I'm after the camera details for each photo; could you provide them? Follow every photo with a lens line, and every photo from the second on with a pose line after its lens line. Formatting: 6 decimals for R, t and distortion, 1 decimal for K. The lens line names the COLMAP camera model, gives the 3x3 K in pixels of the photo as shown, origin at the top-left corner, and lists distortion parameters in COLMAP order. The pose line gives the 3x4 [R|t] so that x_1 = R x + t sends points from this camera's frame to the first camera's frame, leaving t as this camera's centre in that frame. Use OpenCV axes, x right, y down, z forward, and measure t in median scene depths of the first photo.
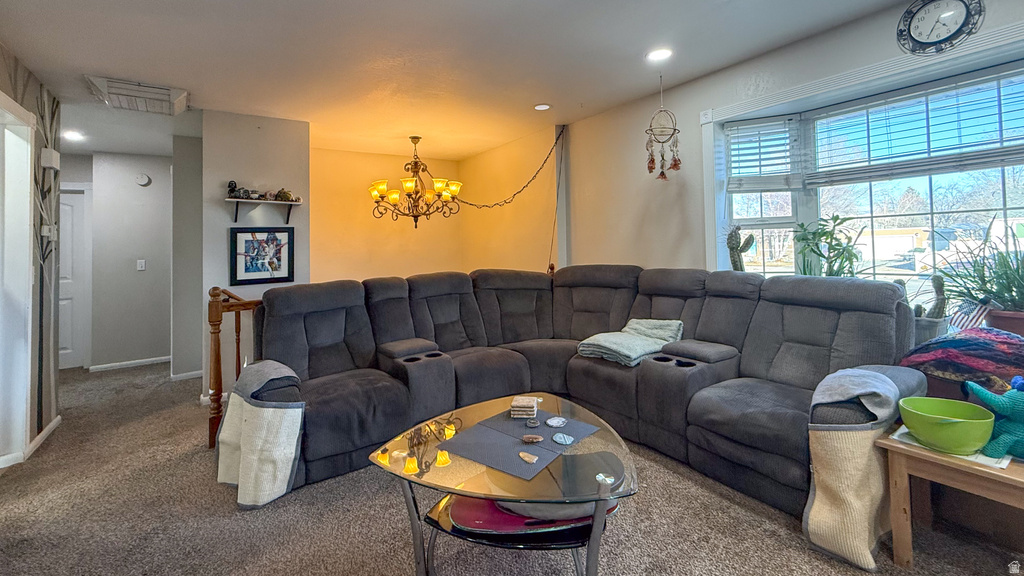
lens RADIAL K [[410.8, 0, 512.0], [0, 410.8, 288.0], [0, 0, 1]] dist [-0.001434, -0.000220]
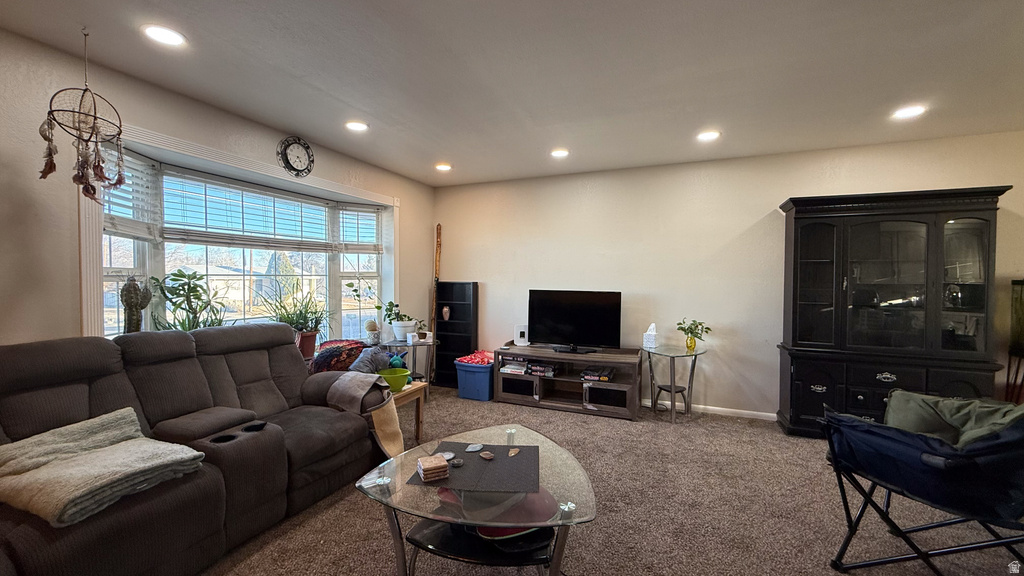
lens RADIAL K [[440.8, 0, 512.0], [0, 440.8, 288.0], [0, 0, 1]] dist [0.000013, -0.000021]
pose [[-0.482187, 0.038604, 0.875217, -0.692319], [0.121220, 0.992359, 0.023014, -0.070217], [-0.867641, 0.117191, -0.483183, 0.958600]]
